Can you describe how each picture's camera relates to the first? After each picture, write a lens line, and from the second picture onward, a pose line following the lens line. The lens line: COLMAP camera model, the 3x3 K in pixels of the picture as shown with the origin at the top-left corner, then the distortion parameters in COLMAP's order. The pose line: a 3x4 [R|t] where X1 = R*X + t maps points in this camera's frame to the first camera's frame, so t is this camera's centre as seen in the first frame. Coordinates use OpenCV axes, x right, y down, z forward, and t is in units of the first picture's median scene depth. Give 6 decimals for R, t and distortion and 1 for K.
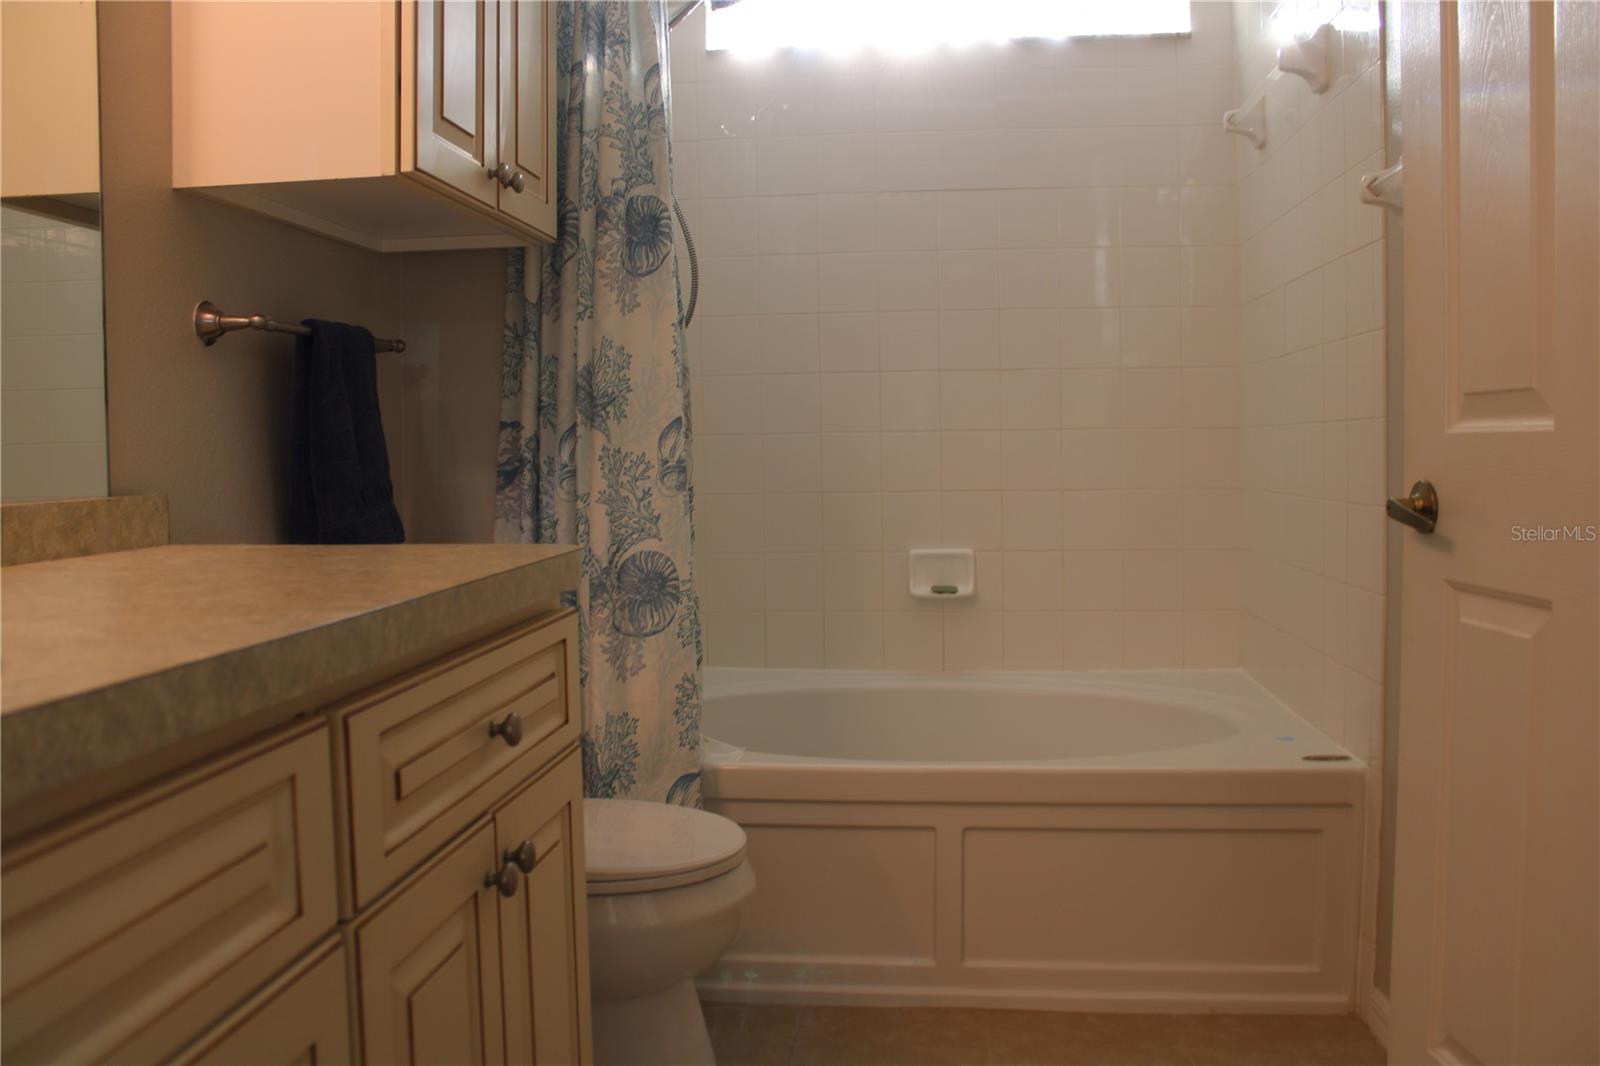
lens RADIAL K [[1344.6, 0, 801.2], [0, 1344.6, 538.0], [0, 0, 1]] dist [-0.157519, 0.130765]
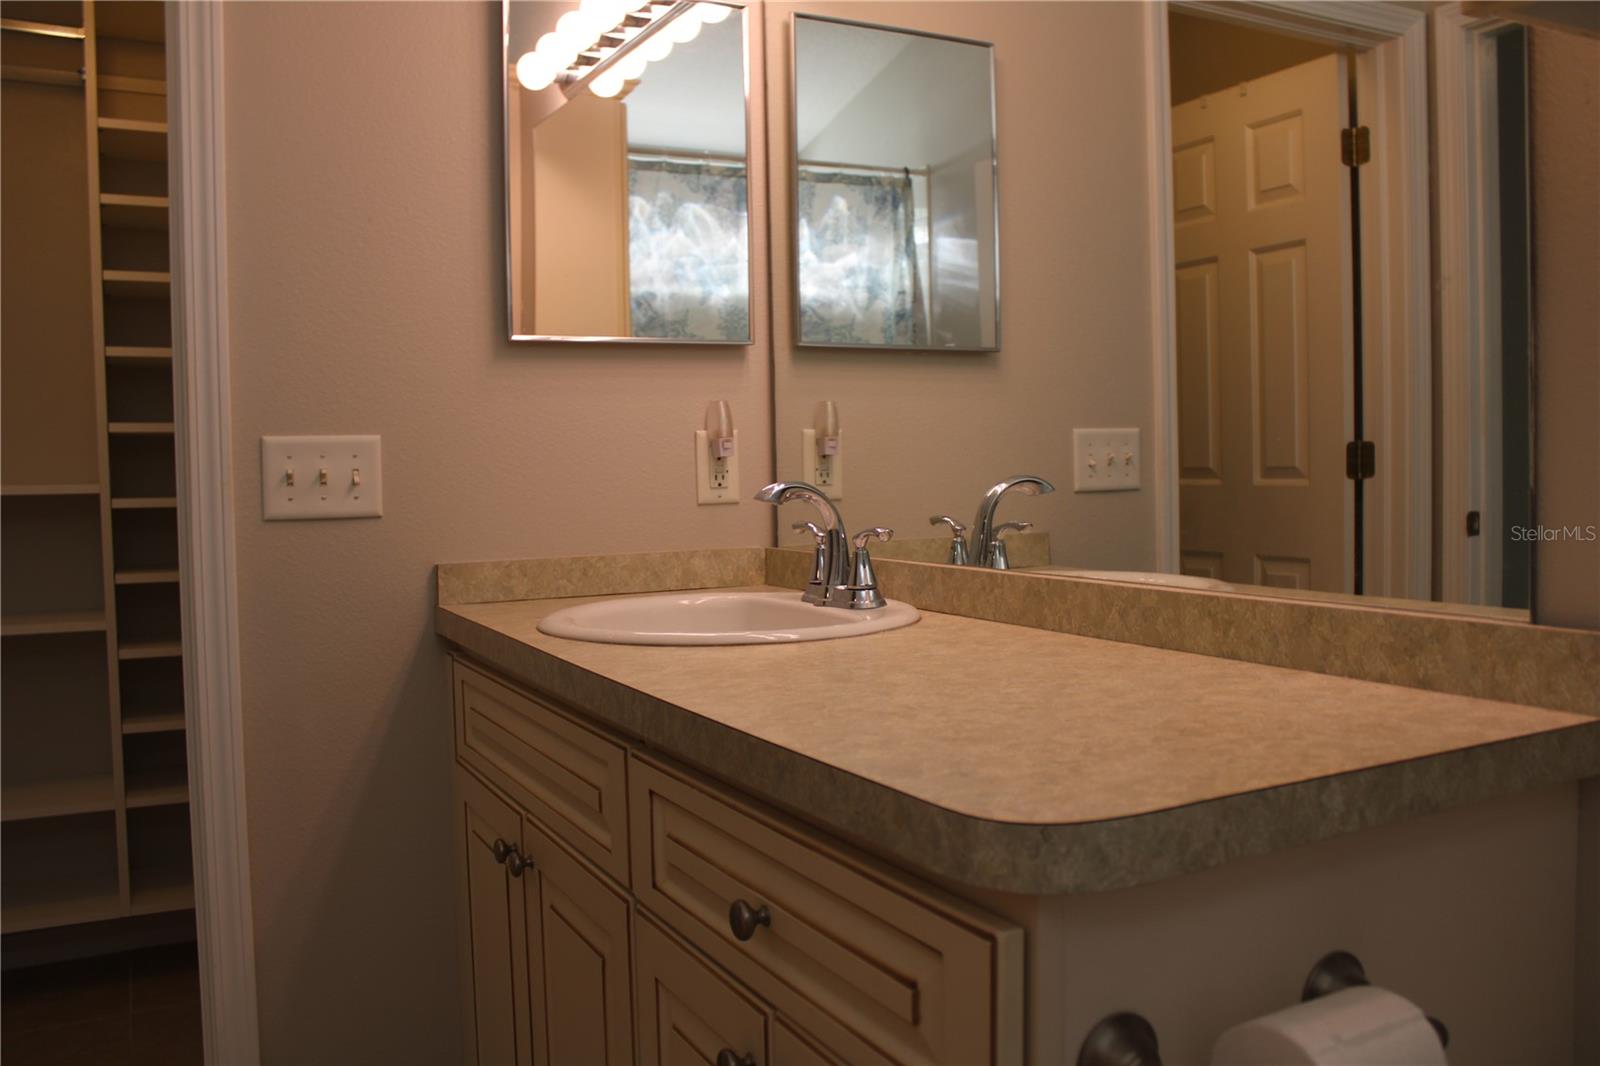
lens RADIAL K [[1344.6, 0, 802.2], [0, 1344.6, 531.6], [0, 0, 1]] dist [-0.157519, 0.130765]
pose [[-0.829537, 0.056664, -0.555570, 0.156172], [-0.008910, 0.993370, 0.114619, -0.150188], [0.558381, 0.100030, -0.823532, 1.309454]]
